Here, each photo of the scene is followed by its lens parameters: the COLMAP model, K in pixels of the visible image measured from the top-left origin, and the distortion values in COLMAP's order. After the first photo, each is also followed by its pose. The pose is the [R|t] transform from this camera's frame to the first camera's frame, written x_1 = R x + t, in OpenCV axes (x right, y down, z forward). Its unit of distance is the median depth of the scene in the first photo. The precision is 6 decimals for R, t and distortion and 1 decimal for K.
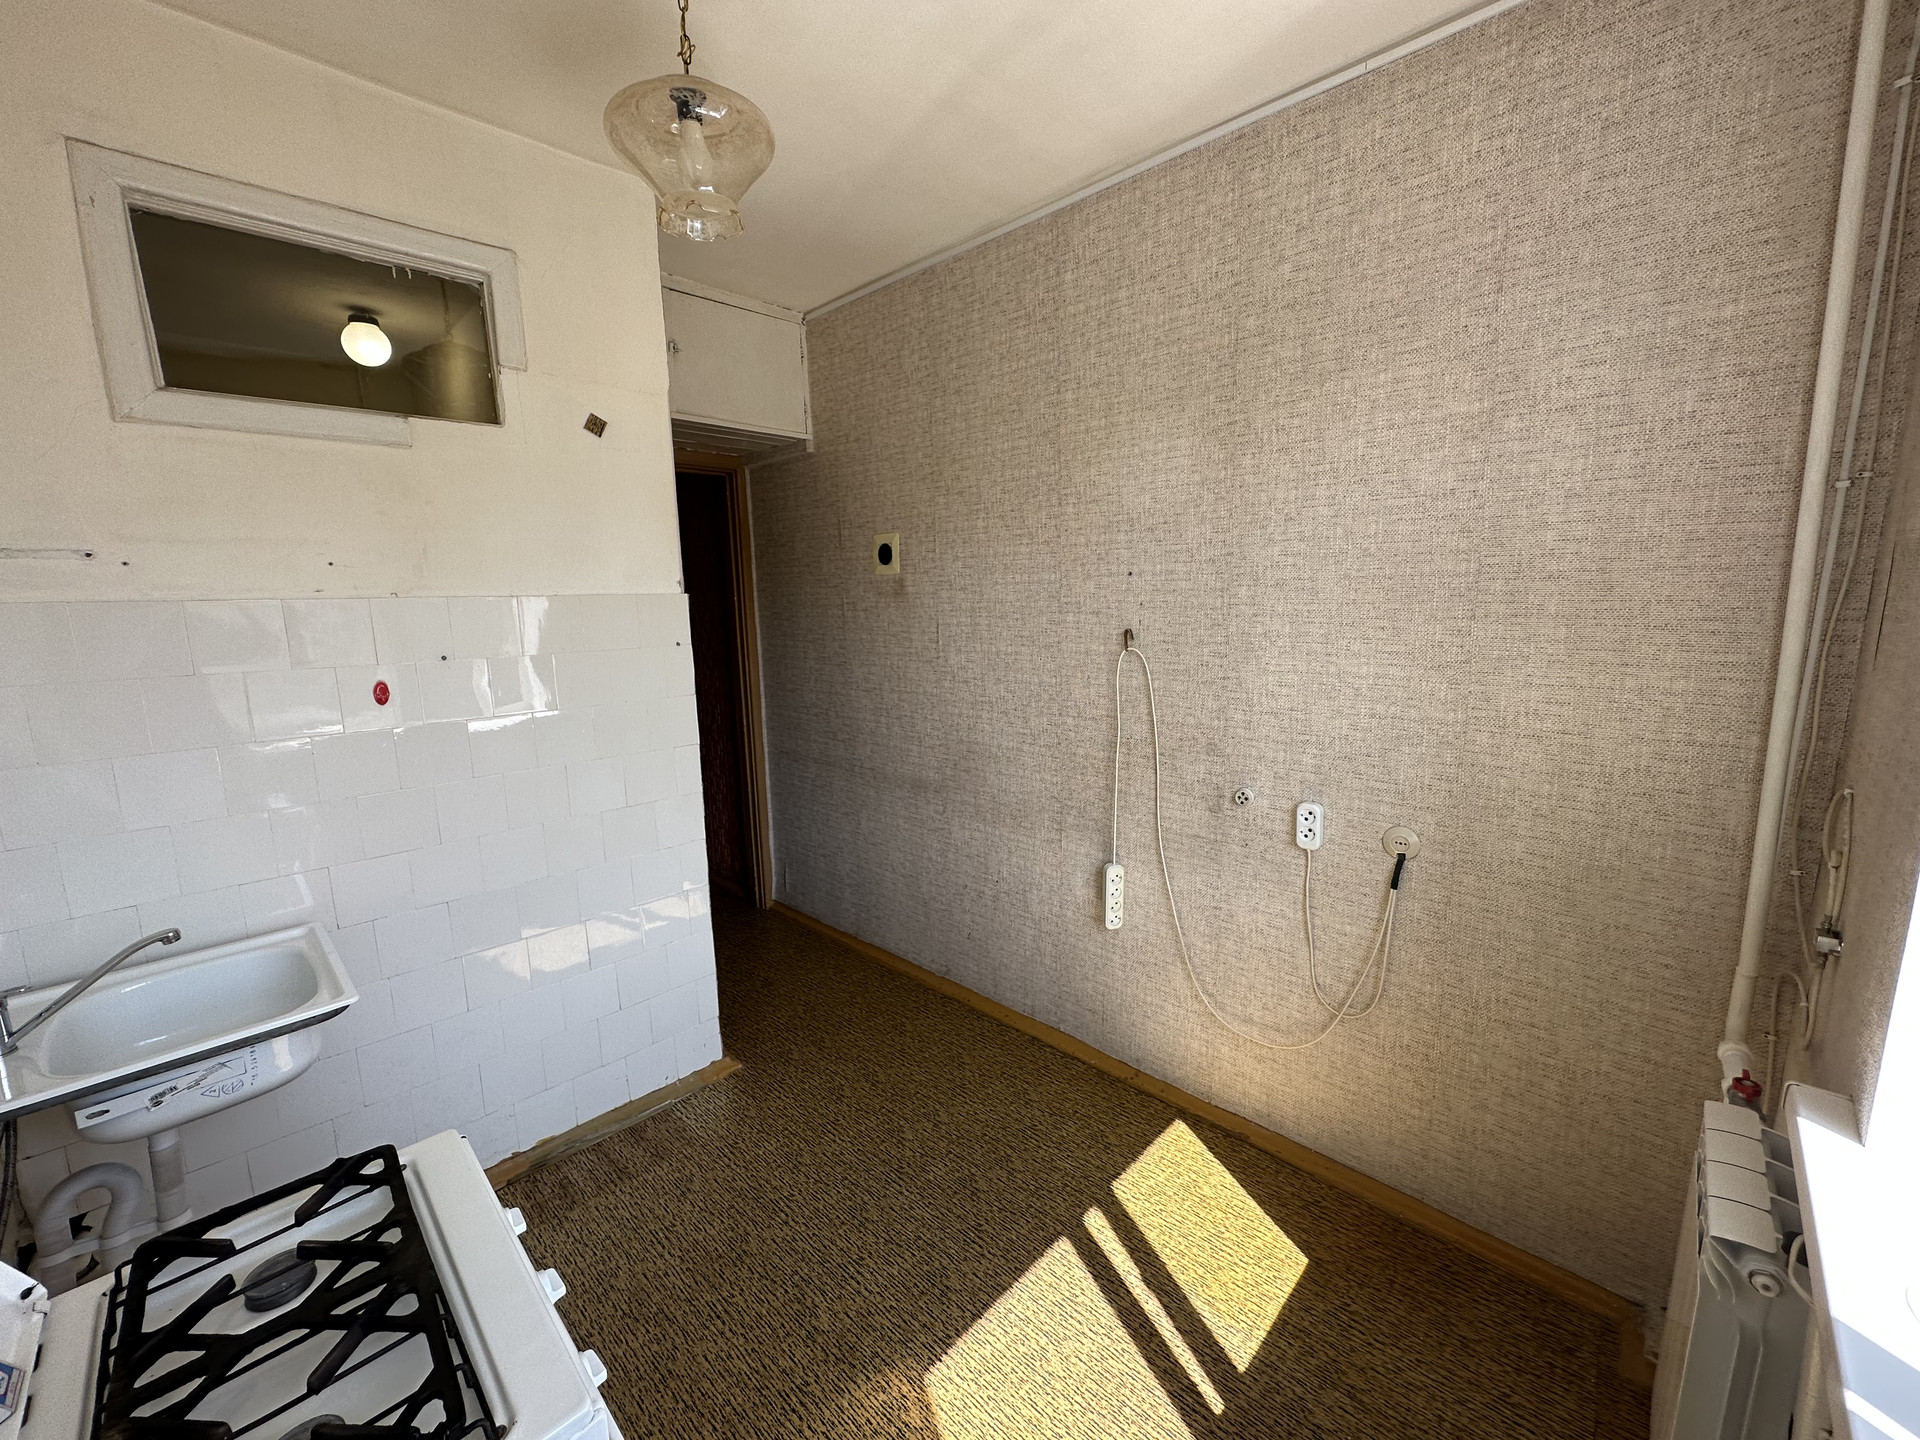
lens RADIAL K [[767.7, 0, 958.7], [0, 767.7, 718.9], [0, 0, 1]] dist [-0.004154, 0.000925]
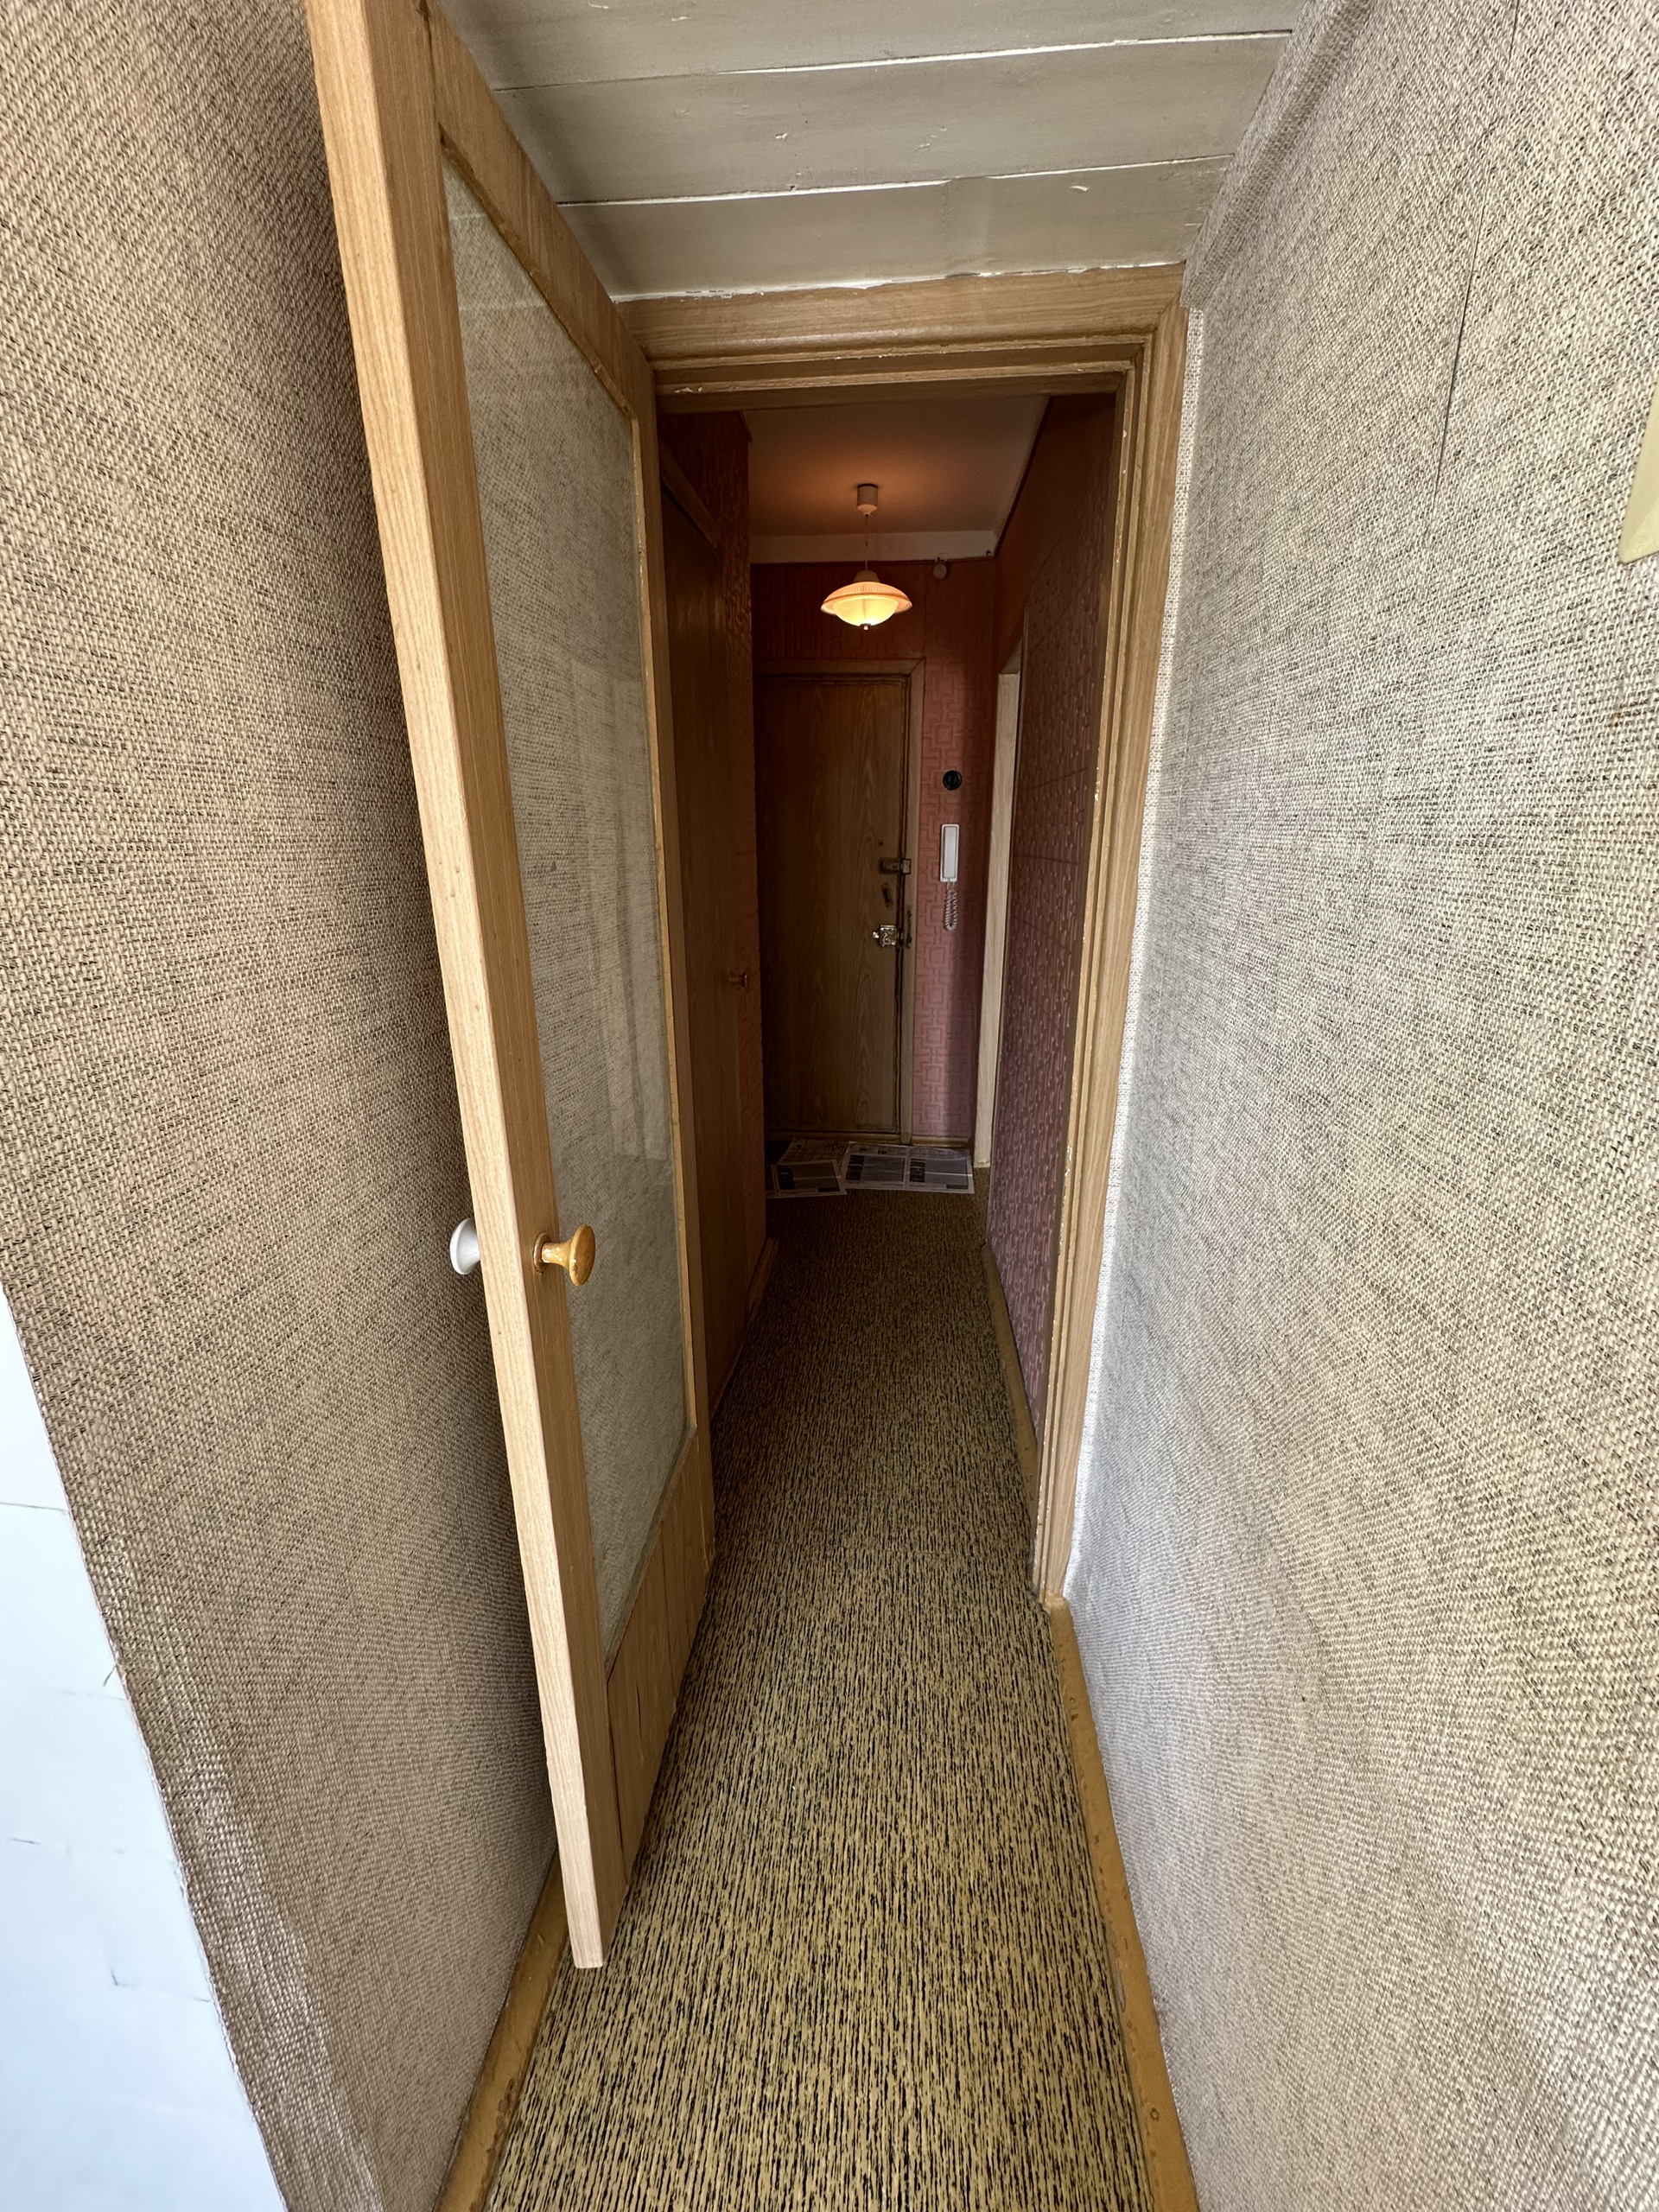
lens RADIAL K [[884.5, 0, 826.4], [0, 884.5, 1104.7], [0, 0, 1]] dist [-0.004154, 0.000925]
pose [[-0.646299, -0.202573, 0.735705, 0.263111], [0.145163, 0.913876, 0.379154, -0.158052], [-0.749150, 0.351844, -0.561232, 0.843476]]
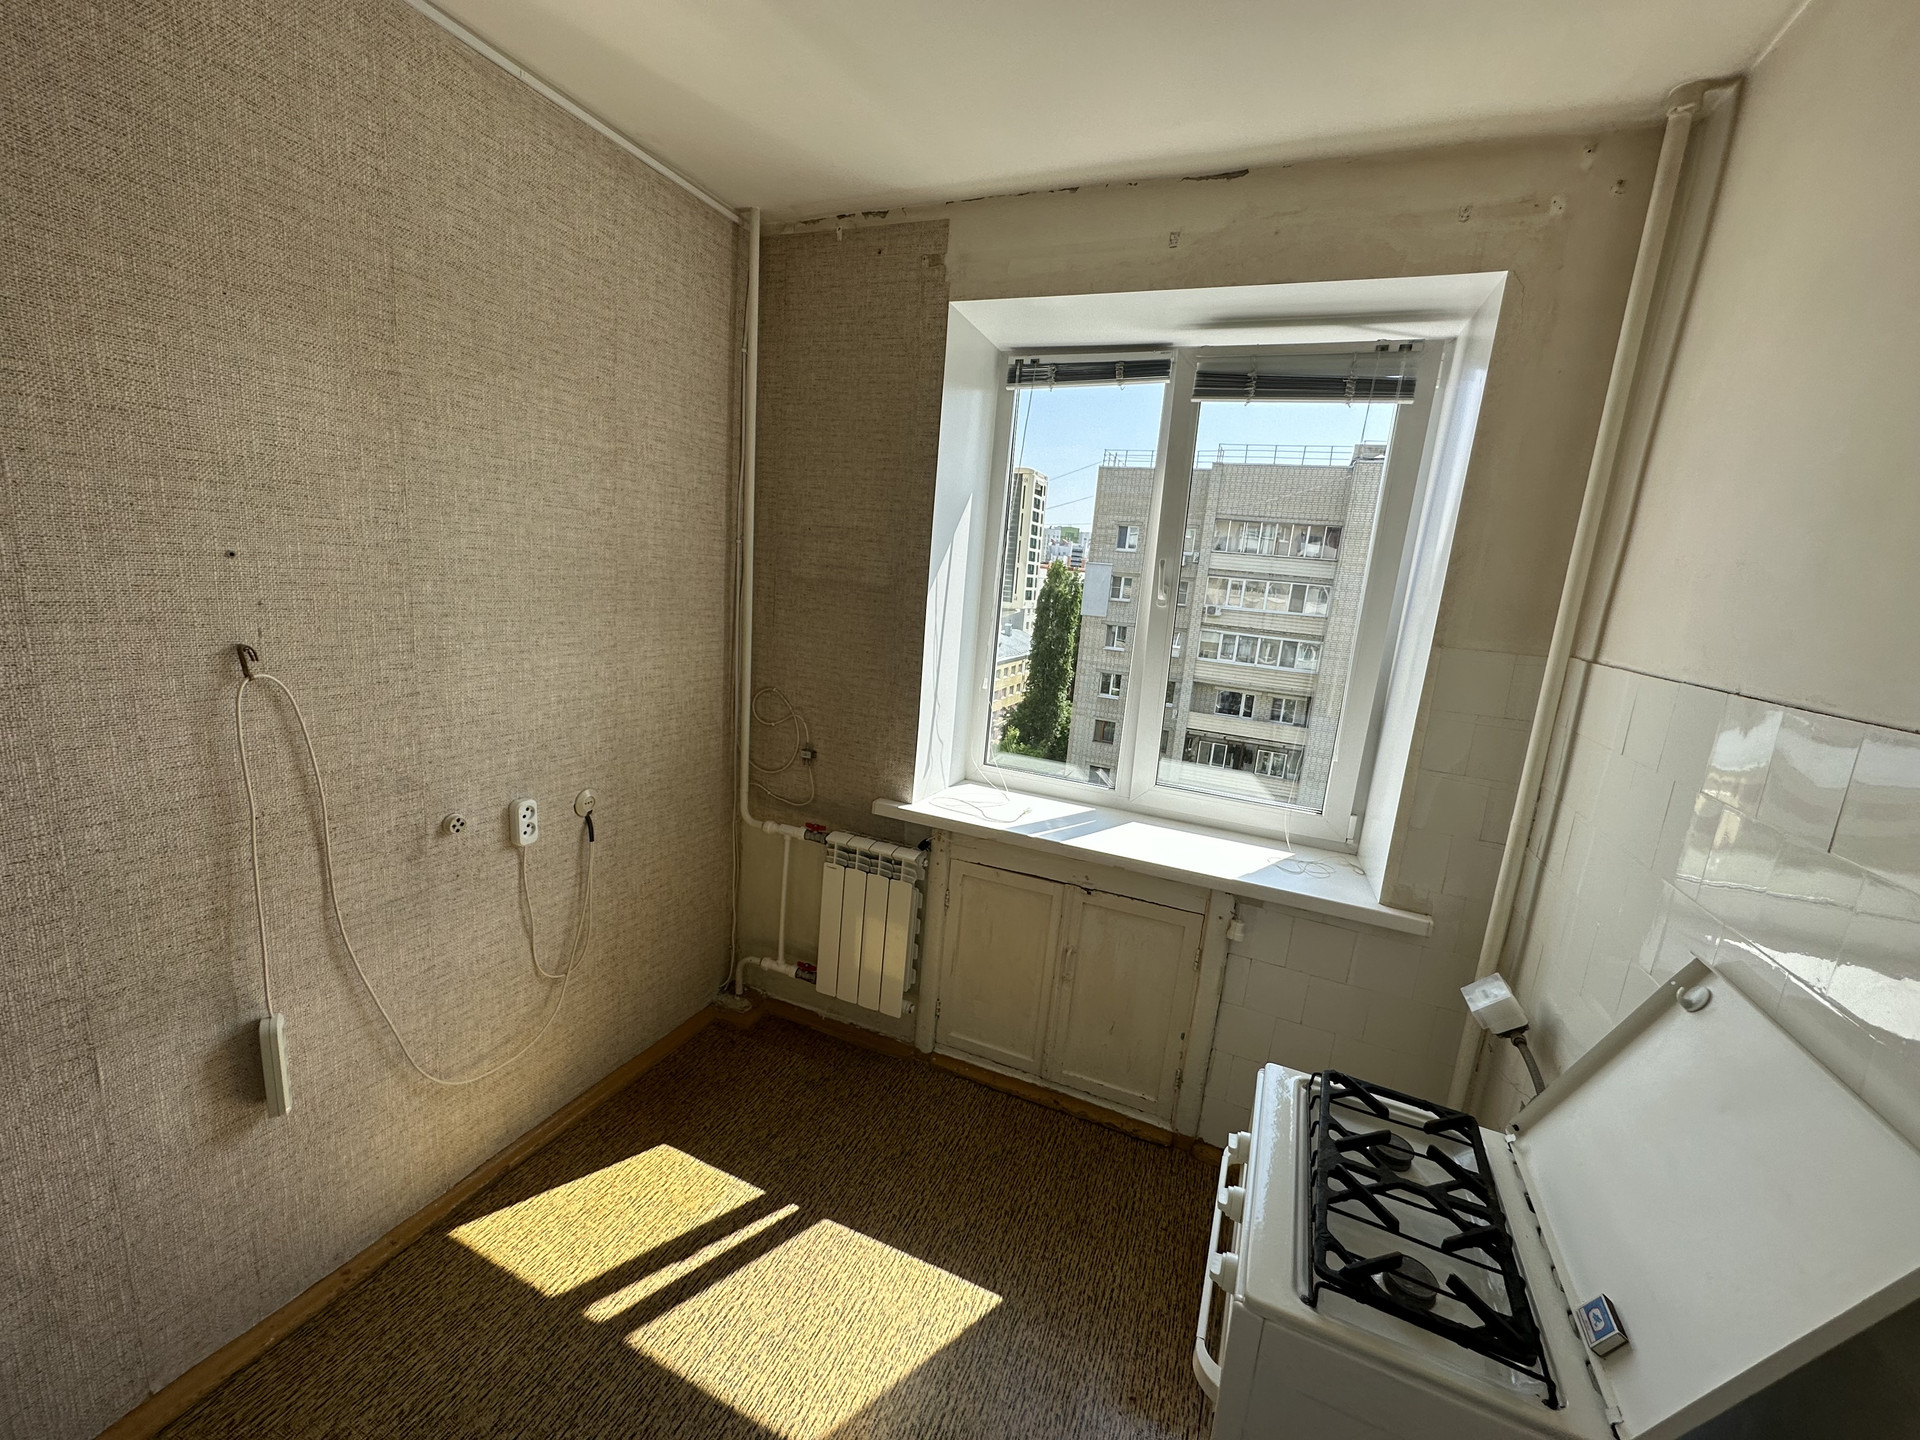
lens RADIAL K [[767.7, 0, 961.4], [0, 767.7, 716.3], [0, 0, 1]] dist [-0.004154, 0.000925]
pose [[-0.362857, -0.186171, 0.913058, -0.671439], [0.080405, 0.969930, 0.229721, -0.188283], [-0.928369, 0.156770, -0.336977, 0.822635]]
